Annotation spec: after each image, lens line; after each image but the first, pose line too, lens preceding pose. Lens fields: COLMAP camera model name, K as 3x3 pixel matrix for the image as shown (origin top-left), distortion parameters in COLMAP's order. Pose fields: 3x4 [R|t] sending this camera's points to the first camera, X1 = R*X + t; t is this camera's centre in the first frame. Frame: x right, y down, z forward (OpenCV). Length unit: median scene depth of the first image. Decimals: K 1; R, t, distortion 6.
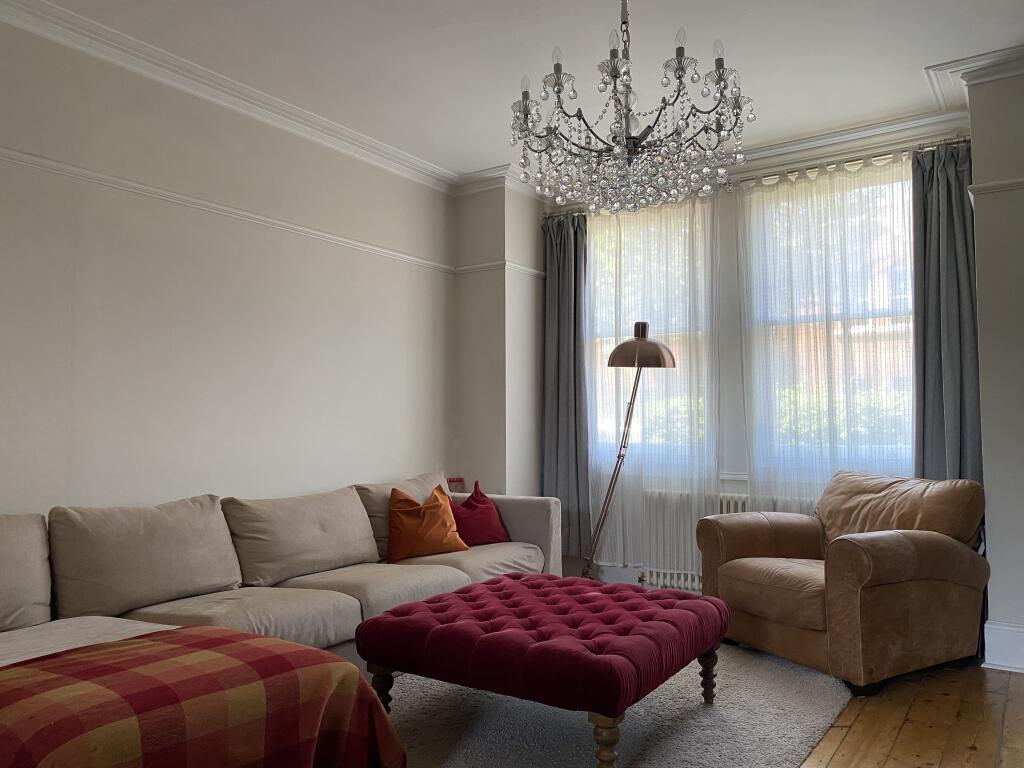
lens RADIAL K [[781.0, 0, 506.6], [0, 781.0, 380.3], [0, 0, 1]] dist [0.082048, -0.128714]
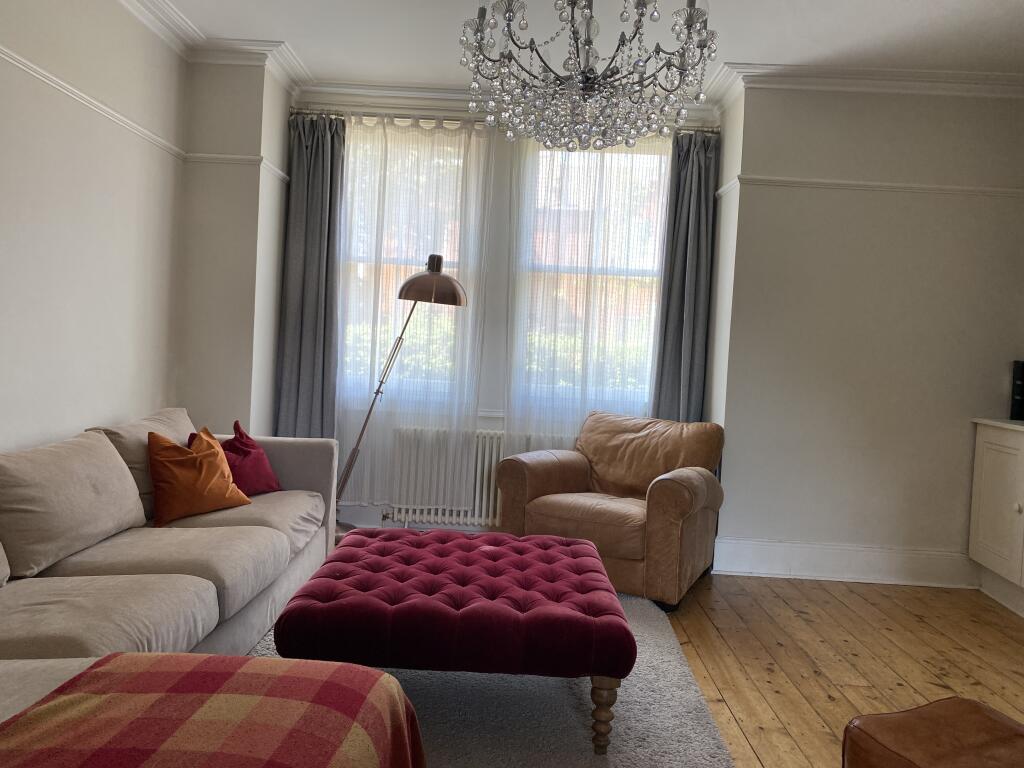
lens RADIAL K [[781.0, 0, 506.6], [0, 781.0, 380.3], [0, 0, 1]] dist [0.082048, -0.128714]
pose [[0.832791, 0.024931, 0.553026, -0.297177], [-0.085196, 0.992856, 0.083536, -0.010593], [-0.546992, -0.116684, 0.828966, 0.158887]]
